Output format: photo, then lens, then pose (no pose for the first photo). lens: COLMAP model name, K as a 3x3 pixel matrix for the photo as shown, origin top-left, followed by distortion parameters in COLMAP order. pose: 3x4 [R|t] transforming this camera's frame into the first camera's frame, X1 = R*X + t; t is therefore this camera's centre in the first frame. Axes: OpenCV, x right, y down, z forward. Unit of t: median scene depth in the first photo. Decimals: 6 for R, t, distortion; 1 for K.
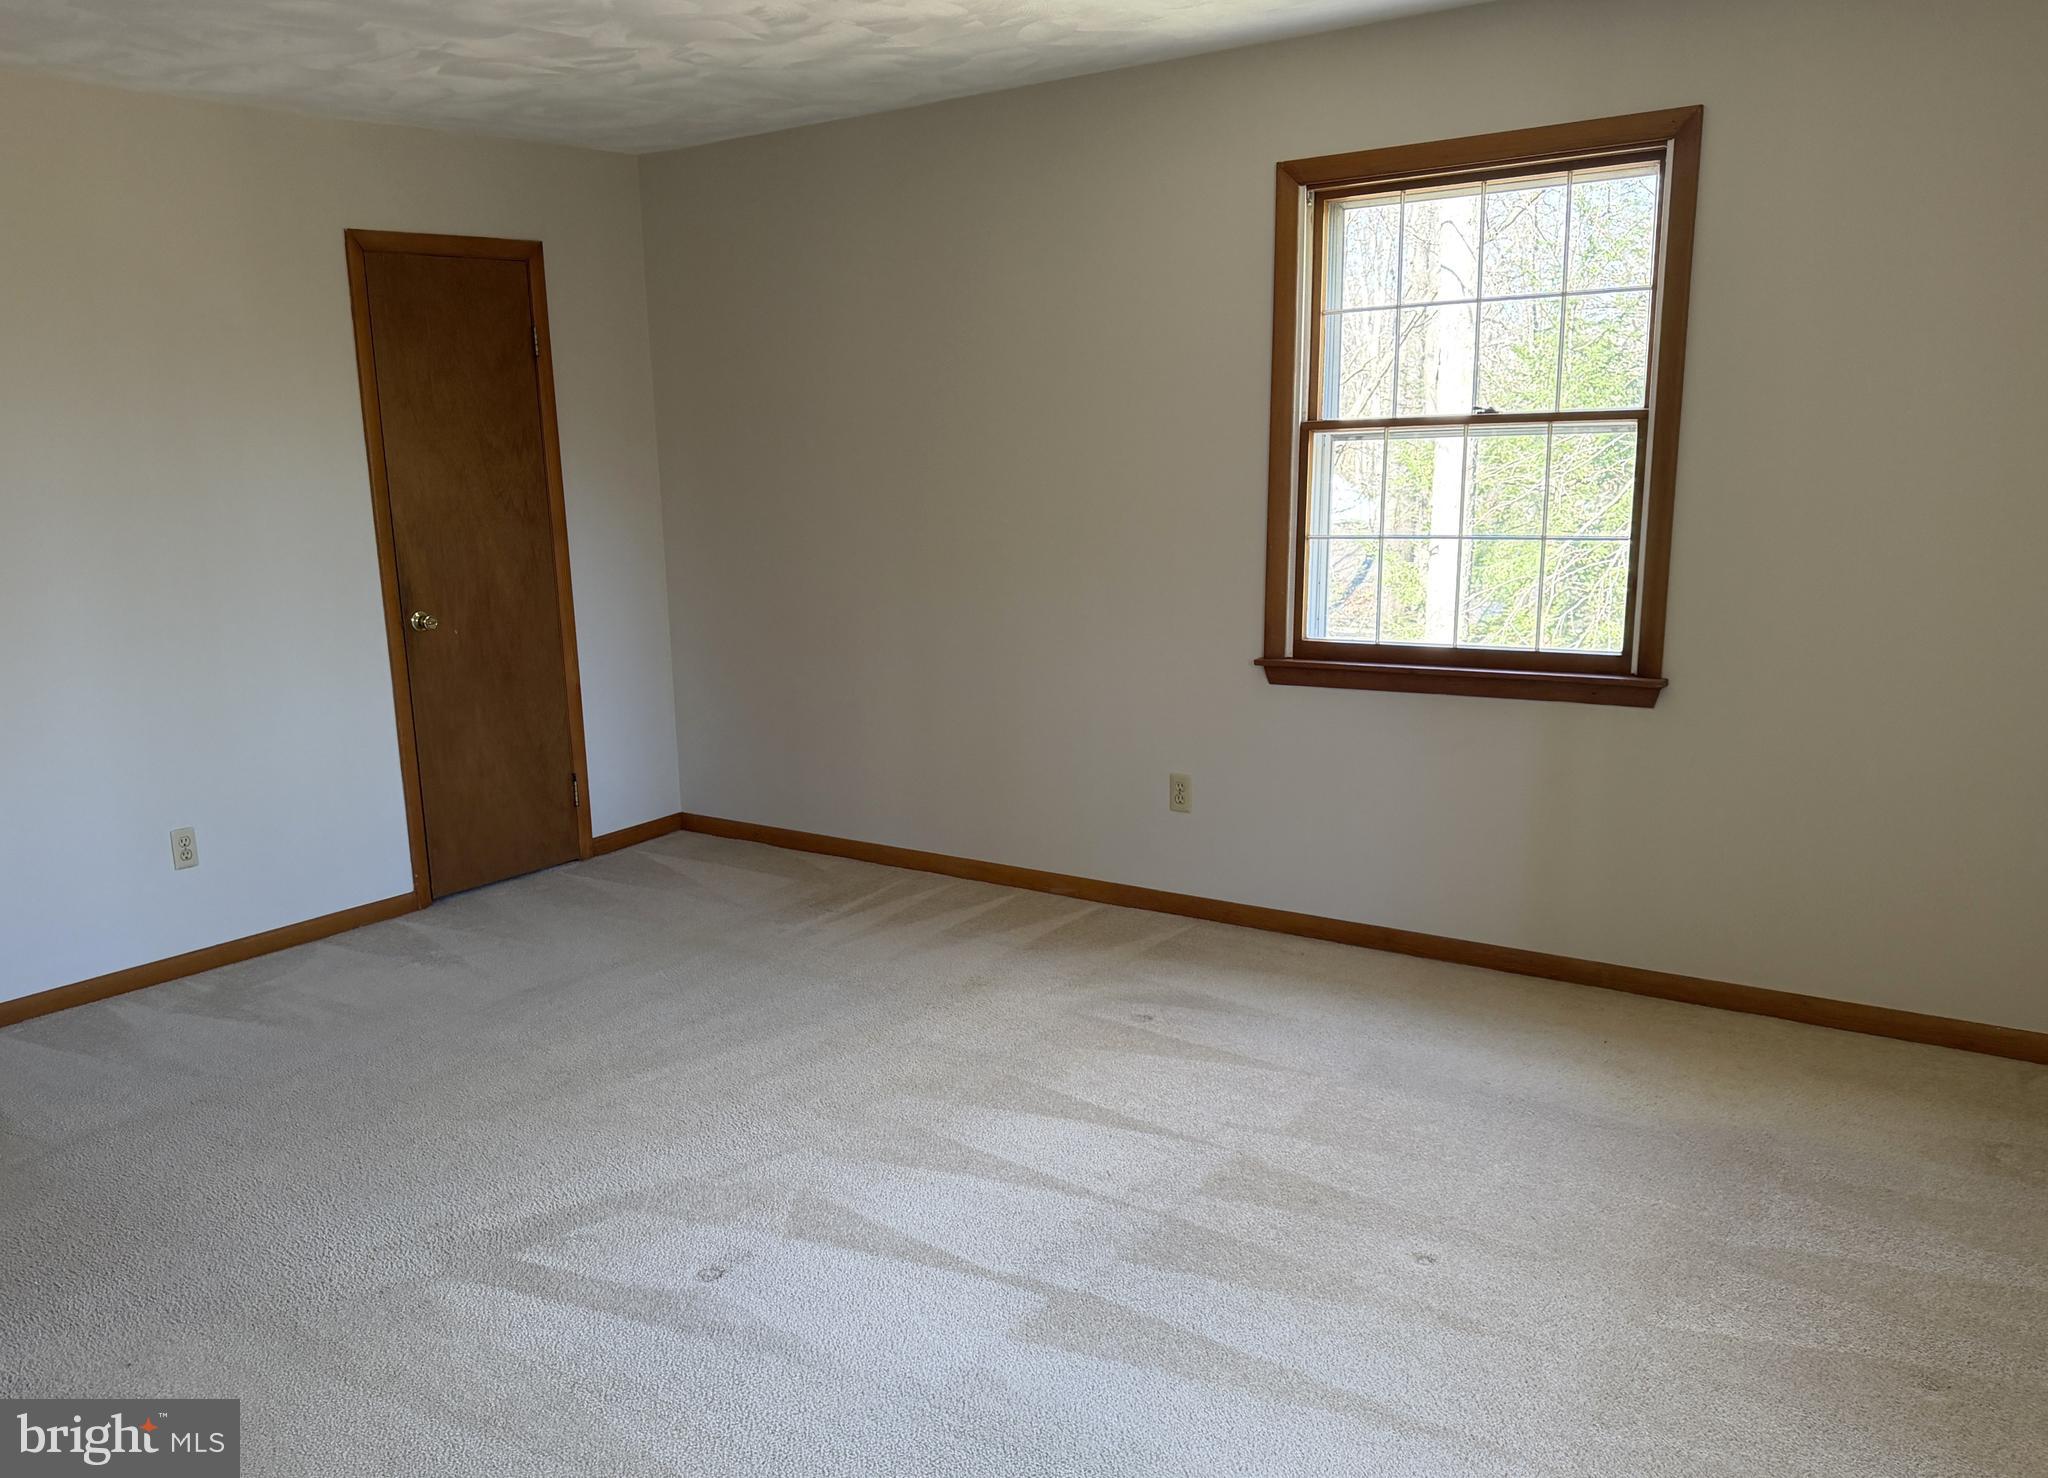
lens RADIAL K [[1500.8, 0, 1025.0], [0, 1500.8, 741.2], [0, 0, 1]] dist [0.024165, -0.007330]
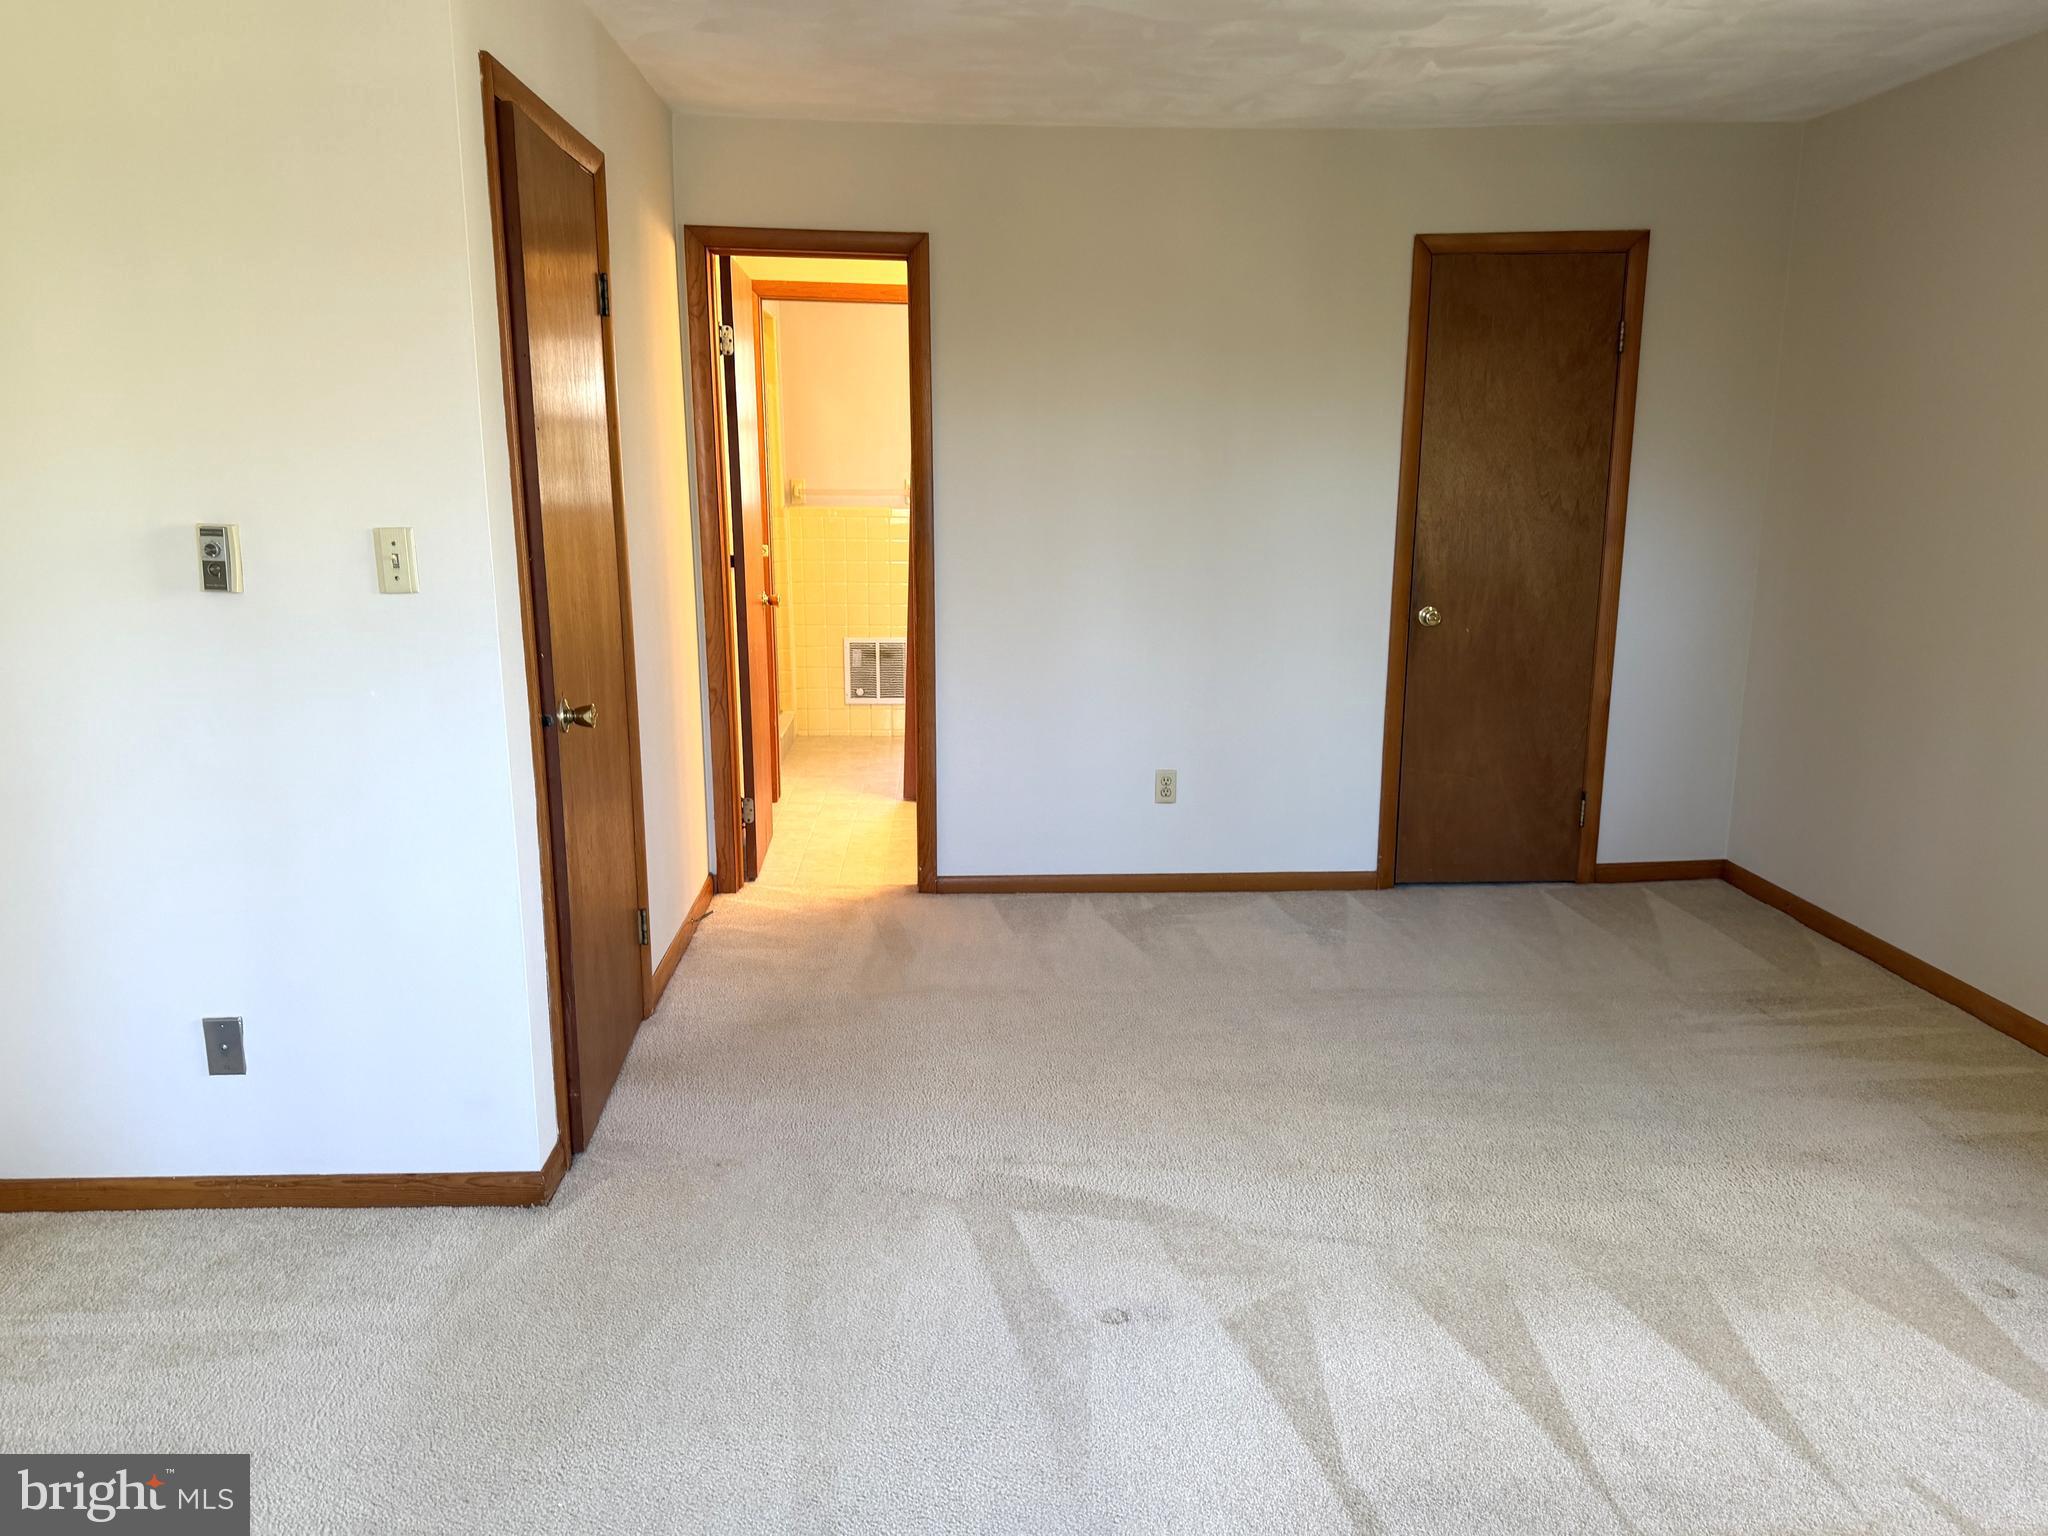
lens RADIAL K [[1440.5, 0, 1023.2], [0, 1440.5, 765.9], [0, 0, 1]] dist [-0.016775, -0.009738]
pose [[0.633530, 0.184843, -0.751314, 0.182218], [-0.164087, 0.981053, 0.103002, -0.035689], [0.756118, 0.058026, 0.651857, 0.164541]]
